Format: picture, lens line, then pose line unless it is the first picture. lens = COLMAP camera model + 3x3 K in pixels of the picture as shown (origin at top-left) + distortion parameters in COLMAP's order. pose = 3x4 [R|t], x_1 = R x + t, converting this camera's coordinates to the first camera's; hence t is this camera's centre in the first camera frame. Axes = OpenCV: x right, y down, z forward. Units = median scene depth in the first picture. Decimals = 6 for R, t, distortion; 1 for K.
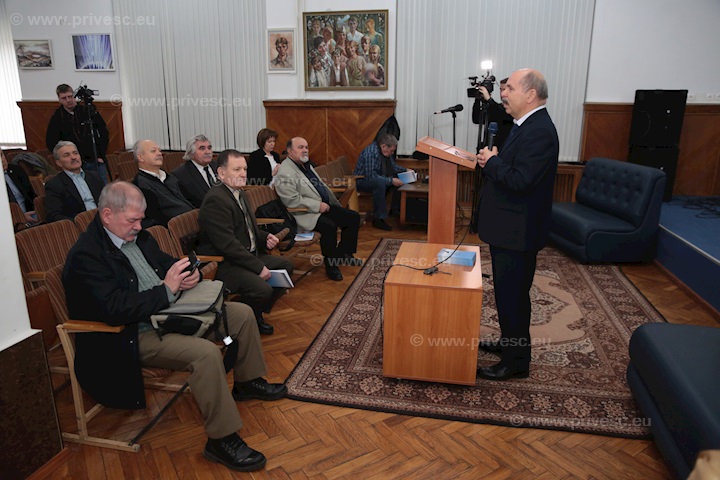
lens RADIAL K [[559.7, 0, 379.4], [0, 559.7, 240.7], [0, 0, 1]] dist [-0.032817, -0.000297]
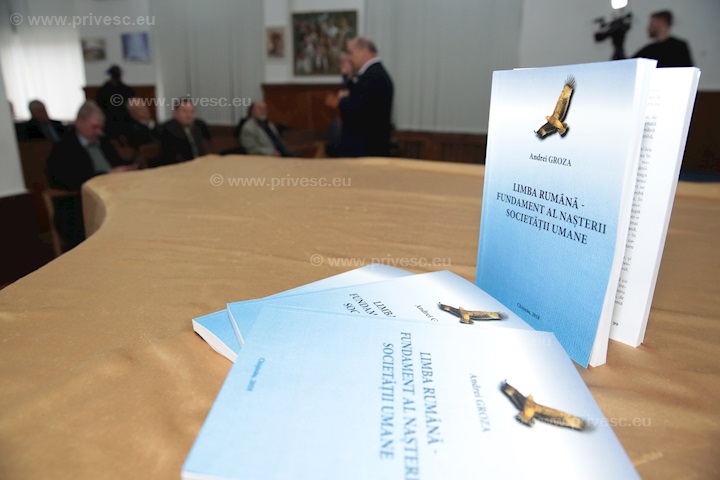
lens RADIAL K [[492.6, 0, 343.6], [0, 492.6, 220.2], [0, 0, 1]] dist [-0.129616, 0.100356]
pose [[0.994723, 0.037927, -0.095328, 0.099203], [-0.037997, 0.999277, 0.001085, 0.049355], [0.095300, 0.002543, 0.995445, -0.066397]]
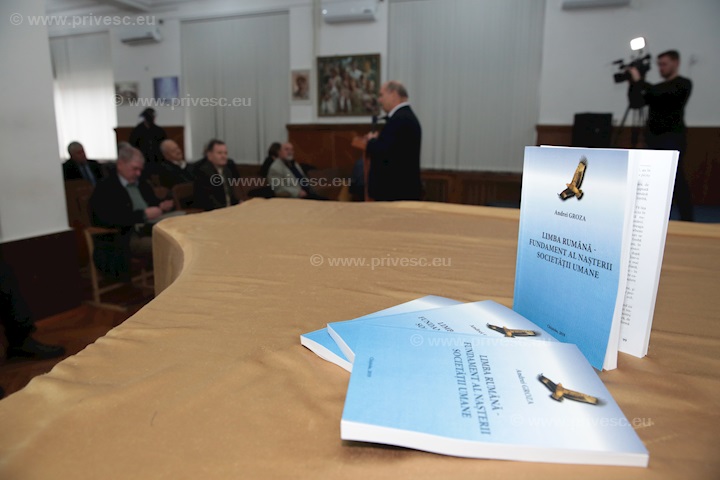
lens RADIAL K [[492.6, 0, 343.6], [0, 492.6, 220.2], [0, 0, 1]] dist [-0.129616, 0.100356]
pose [[0.989459, 0.030423, -0.141583, 0.096058], [-0.041230, 0.996403, -0.074035, 0.049296], [0.138822, 0.079092, 0.987154, -0.077247]]
